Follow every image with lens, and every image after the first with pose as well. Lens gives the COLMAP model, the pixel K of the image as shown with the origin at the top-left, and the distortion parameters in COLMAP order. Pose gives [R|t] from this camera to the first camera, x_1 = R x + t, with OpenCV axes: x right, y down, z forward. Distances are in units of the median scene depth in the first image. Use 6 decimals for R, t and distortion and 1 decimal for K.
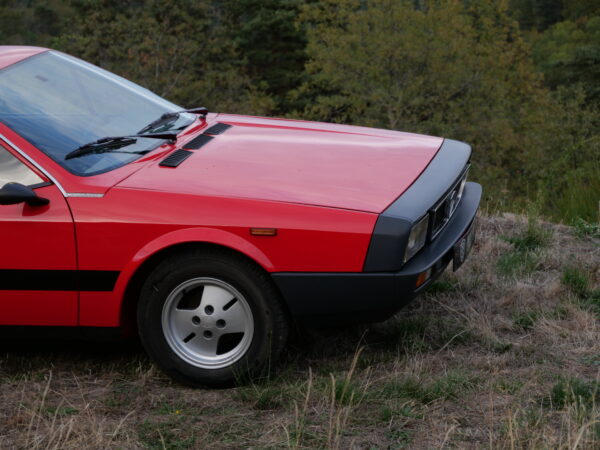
lens RADIAL K [[2035.4, 0, 300.0], [0, 2035.4, 225.0], [0, 0, 1]] dist [0.010186, -0.752131]
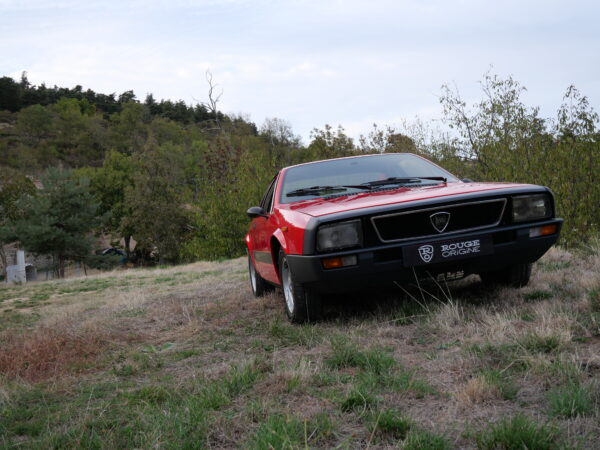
lens RADIAL K [[678.3, 0, 300.0], [0, 678.3, 225.0], [0, 0, 1]] dist [0.000401, 0.019355]
pose [[0.397124, -0.006387, -0.917743, 0.479303], [-0.104985, 0.993095, -0.052340, 0.026829], [0.911741, 0.117135, 0.393711, 0.768079]]
